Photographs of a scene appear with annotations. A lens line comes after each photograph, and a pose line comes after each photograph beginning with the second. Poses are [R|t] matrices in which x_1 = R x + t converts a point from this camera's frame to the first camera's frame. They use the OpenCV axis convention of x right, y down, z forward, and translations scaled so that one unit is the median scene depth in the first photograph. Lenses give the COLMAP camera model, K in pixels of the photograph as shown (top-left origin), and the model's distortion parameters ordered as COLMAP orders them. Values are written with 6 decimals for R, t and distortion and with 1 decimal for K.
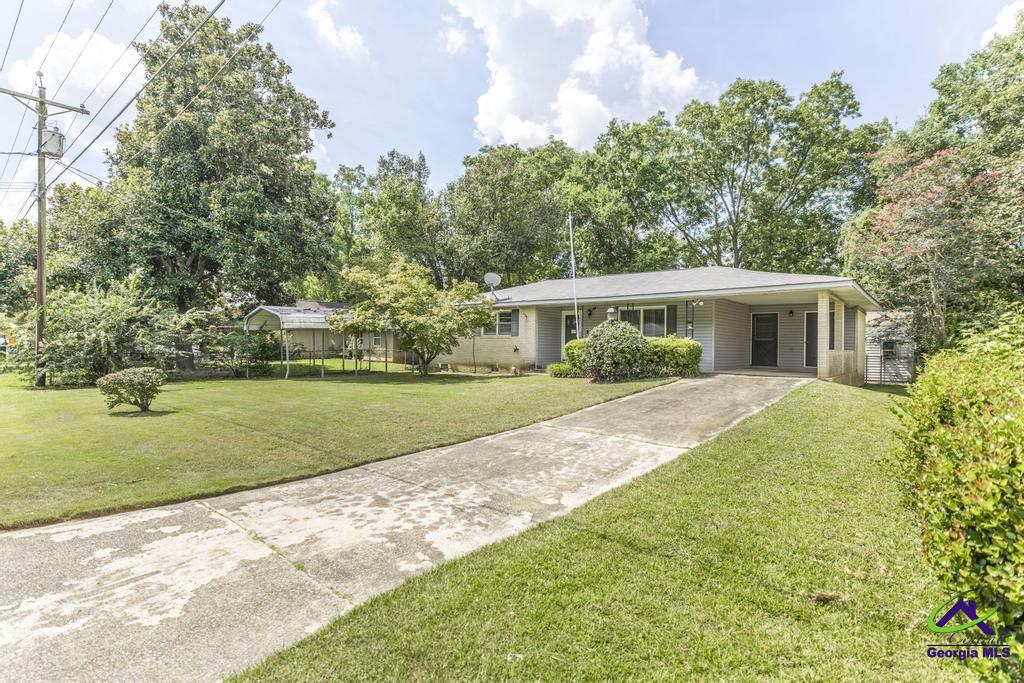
lens RADIAL K [[506.4, 0, 511.5], [0, 506.4, 335.9], [0, 0, 1]] dist [-0.015734, -0.000257]
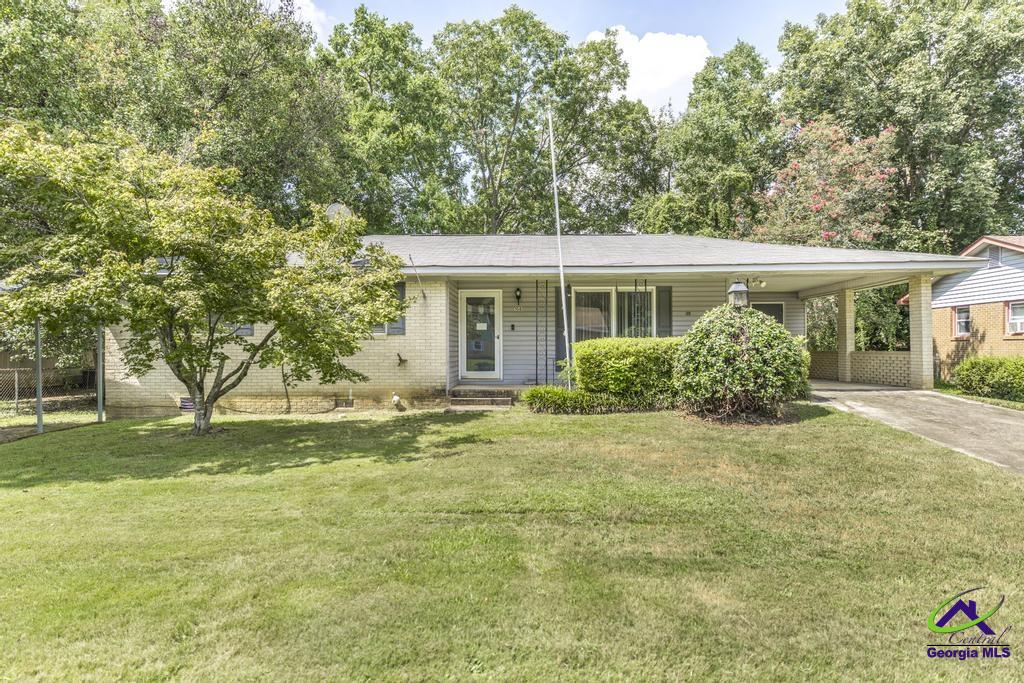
lens RADIAL K [[616.9, 0, 517.5], [0, 616.9, 340.0], [0, 0, 1]] dist [0.022941, 0.000265]
pose [[0.777998, -0.009766, 0.628191, -0.270202], [0.003234, 0.999928, 0.011541, -0.001504], [-0.628258, -0.006947, 0.777974, 0.408769]]
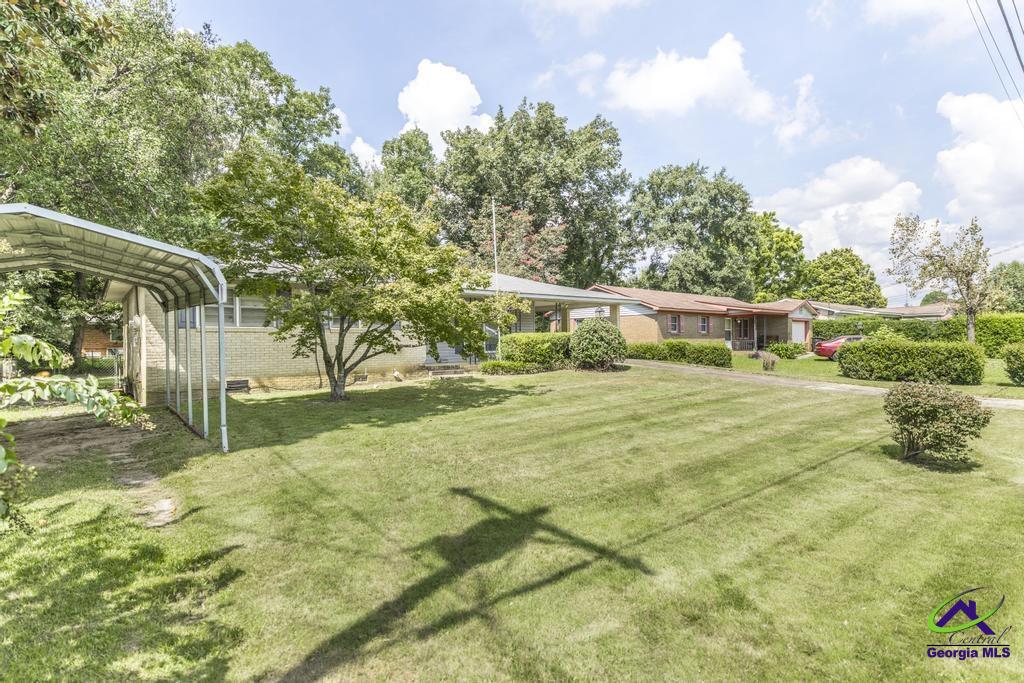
lens RADIAL K [[542.9, 0, 512.0], [0, 542.9, 341.5], [0, 0, 1]] dist [0.001190, -0.013422]
pose [[0.150181, -0.011528, 0.988591, -0.709942], [-0.005133, 0.999909, 0.012440, 0.005805], [-0.988645, -0.006943, 0.150108, 0.661110]]
